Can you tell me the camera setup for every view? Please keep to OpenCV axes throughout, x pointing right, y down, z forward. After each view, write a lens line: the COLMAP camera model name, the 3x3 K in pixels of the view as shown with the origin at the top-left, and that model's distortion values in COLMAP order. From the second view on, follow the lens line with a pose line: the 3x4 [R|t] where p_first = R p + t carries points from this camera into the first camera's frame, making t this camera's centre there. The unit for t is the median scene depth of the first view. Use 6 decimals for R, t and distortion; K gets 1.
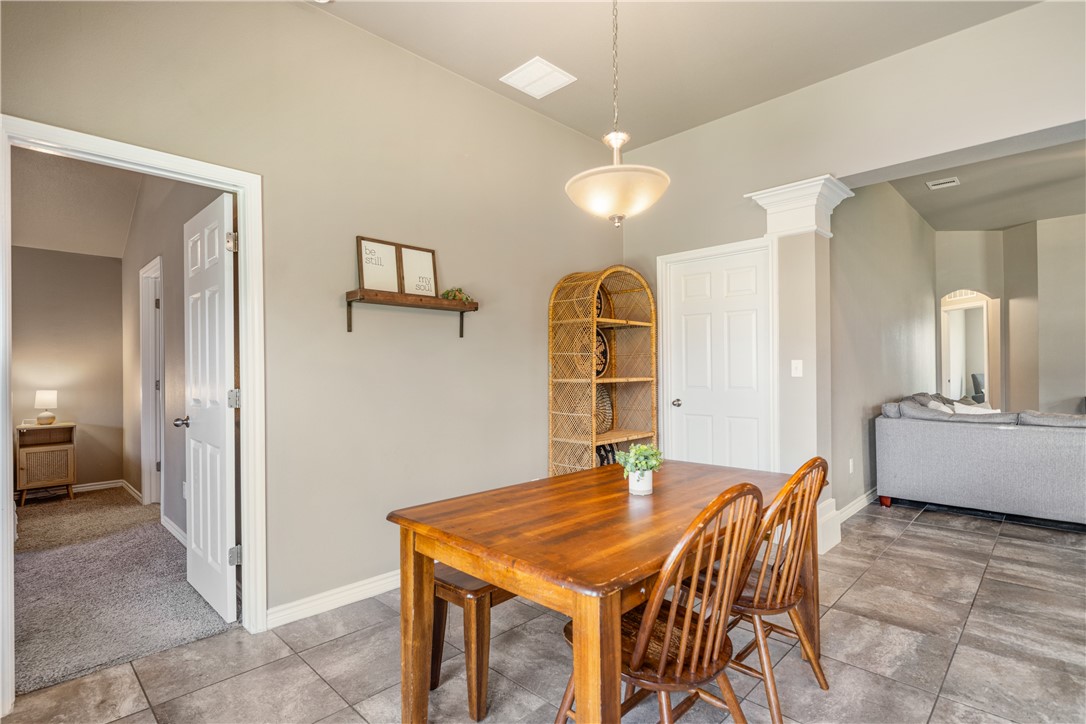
lens RADIAL K [[531.4, 0, 536.0], [0, 531.4, 369.2], [0, 0, 1]] dist [-0.003595, -0.000869]
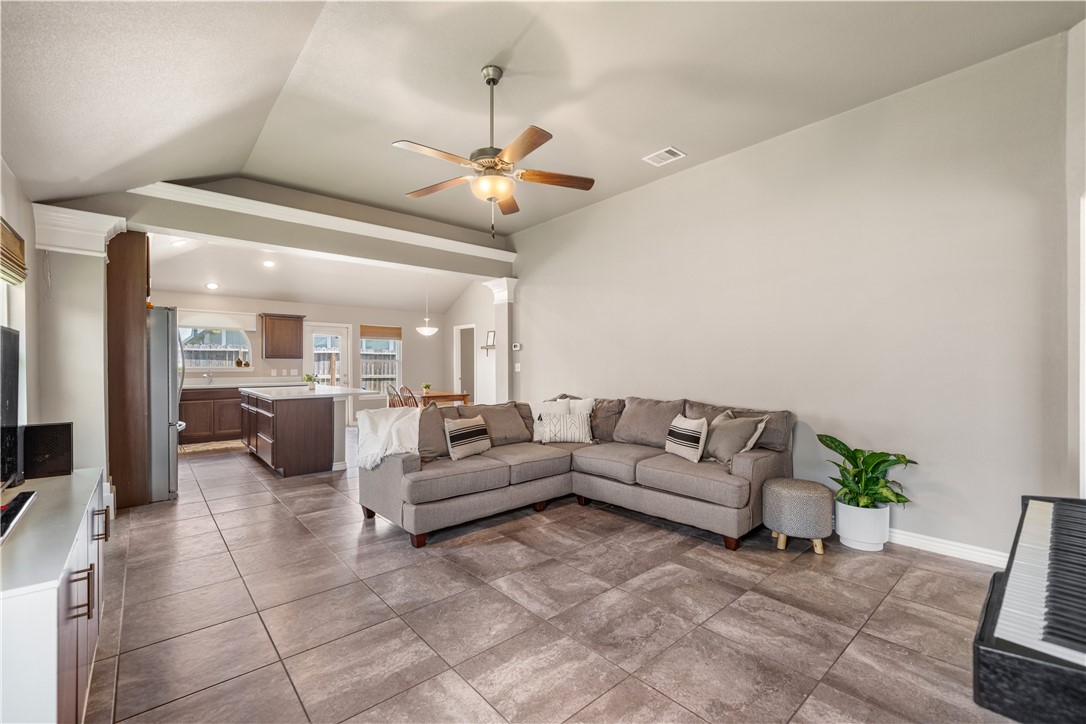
lens RADIAL K [[460.6, 0, 543.4], [0, 460.6, 365.7], [0, 0, 1]] dist [-0.000216, -0.000859]
pose [[-0.075561, 0.008434, -0.997105, 2.217203], [0.002882, 0.999962, 0.008240, -0.022916], [0.997137, -0.002251, -0.075583, 1.239738]]
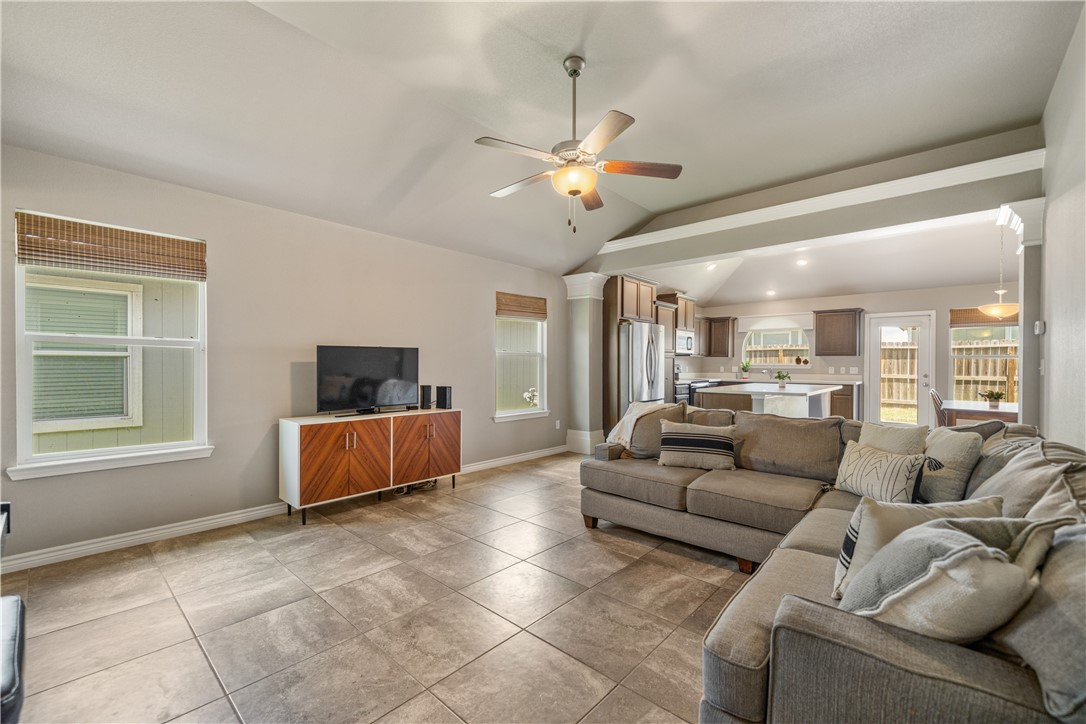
lens RADIAL K [[443.9, 0, 540.9], [0, 443.9, 369.3], [0, 0, 1]] dist [-0.004137, 0.000731]
pose [[-0.999389, 0.005865, -0.034452, 1.533309], [0.005376, 0.999884, 0.014264, -0.016561], [0.034531, 0.014070, -0.999305, 1.826855]]
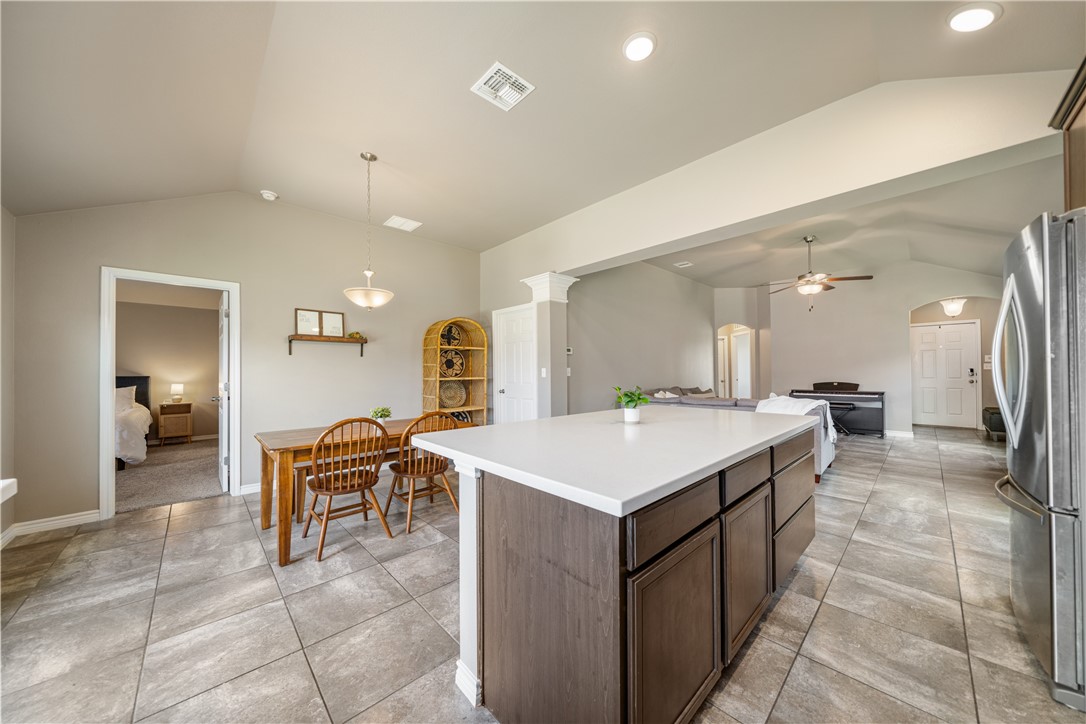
lens RADIAL K [[366.3, 0, 541.7], [0, 366.3, 368.2], [0, 0, 1]] dist [-0.006334, -0.000035]
pose [[0.999491, 0.000689, -0.031901, 0.499886], [-0.000977, 0.999959, -0.009024, -0.005318], [0.031894, 0.009050, 0.999450, -0.288124]]
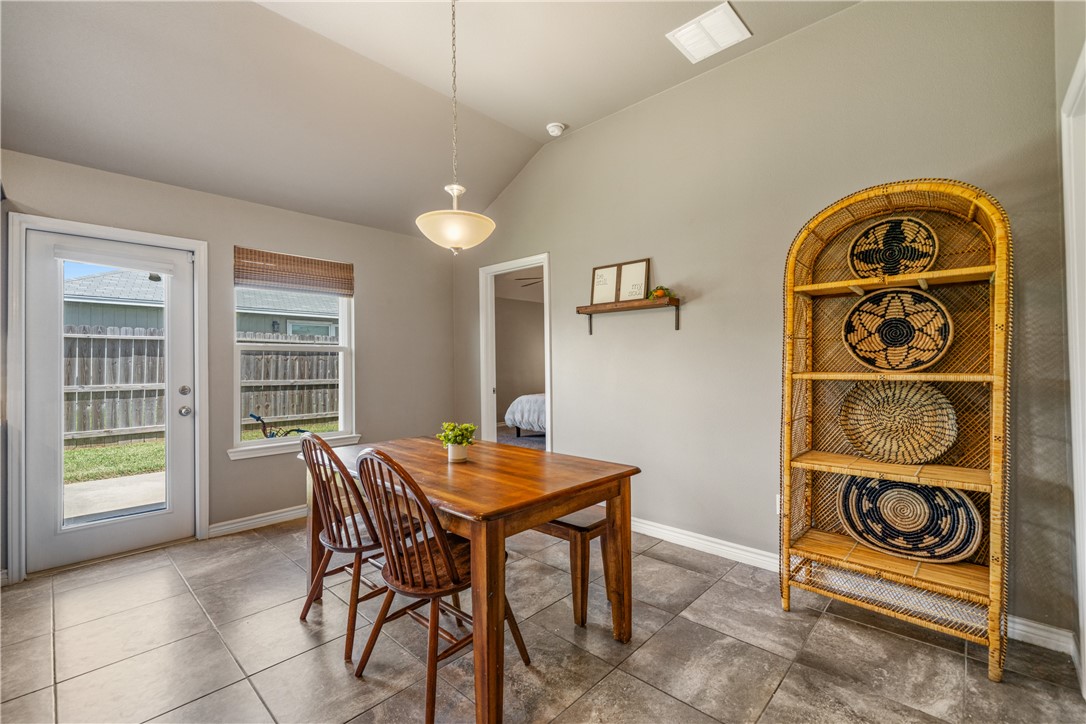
lens RADIAL K [[460.6, 0, 544.9], [0, 460.6, 357.2], [0, 0, 1]] dist [-0.000216, -0.000859]
pose [[0.033945, -0.002769, -0.999420, 0.688313], [0.010558, 0.999941, -0.002412, -0.004749], [0.999368, -0.010470, 0.033972, 0.619477]]
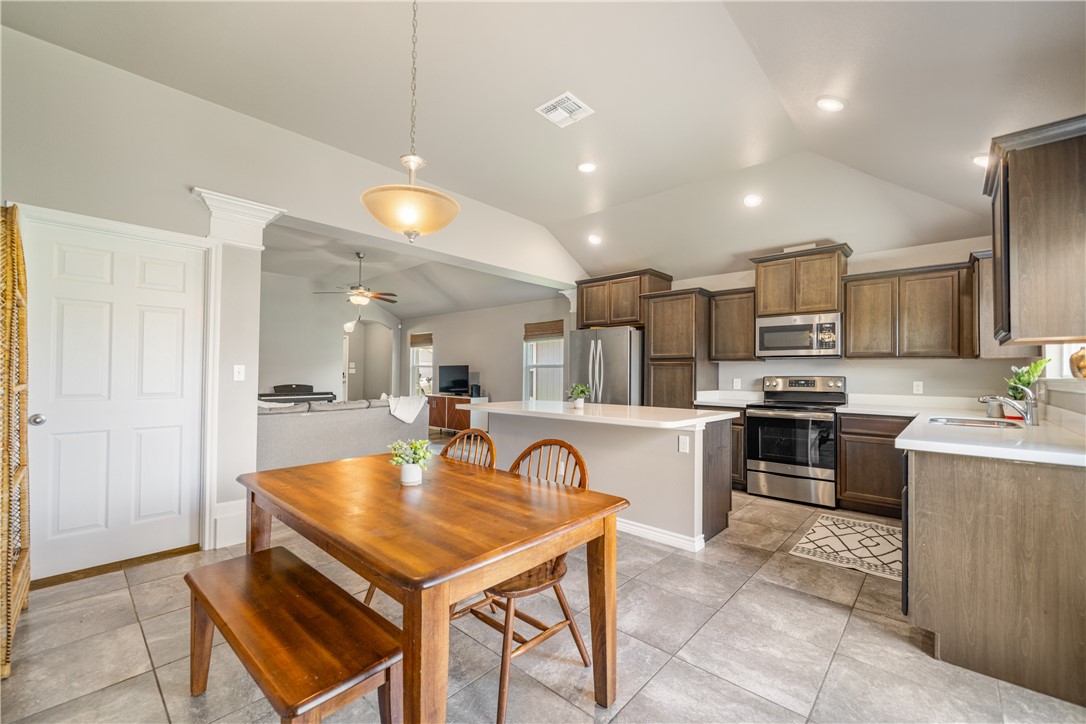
lens RADIAL K [[443.9, 0, 547.5], [0, 443.9, 367.2], [0, 0, 1]] dist [-0.004137, 0.000731]
pose [[-0.046918, 0.023890, 0.998613, -0.400078], [-0.007385, 0.999678, -0.024263, 0.003714], [-0.998871, -0.008514, -0.046726, 0.400560]]
